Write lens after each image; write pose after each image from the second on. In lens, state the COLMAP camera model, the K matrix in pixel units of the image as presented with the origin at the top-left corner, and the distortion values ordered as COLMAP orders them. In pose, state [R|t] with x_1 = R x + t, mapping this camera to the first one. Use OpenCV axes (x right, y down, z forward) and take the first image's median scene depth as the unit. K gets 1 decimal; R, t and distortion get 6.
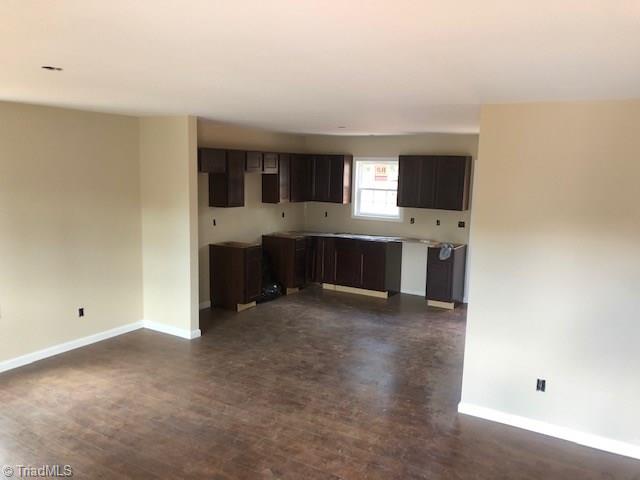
lens RADIAL K [[535.2, 0, 320.0], [0, 535.2, 240.0], [0, 0, 1]] dist [0.067298, -0.109060]
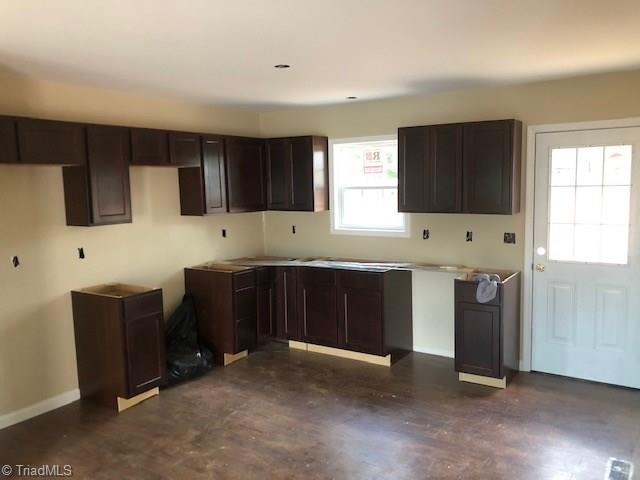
lens RADIAL K [[535.2, 0, 320.0], [0, 535.2, 240.0], [0, 0, 1]] dist [0.067298, -0.109060]
pose [[0.998523, -0.042764, -0.033522, 0.072670], [0.041779, 0.998690, -0.029560, -0.017066], [0.034742, 0.028116, 0.999001, 0.389434]]
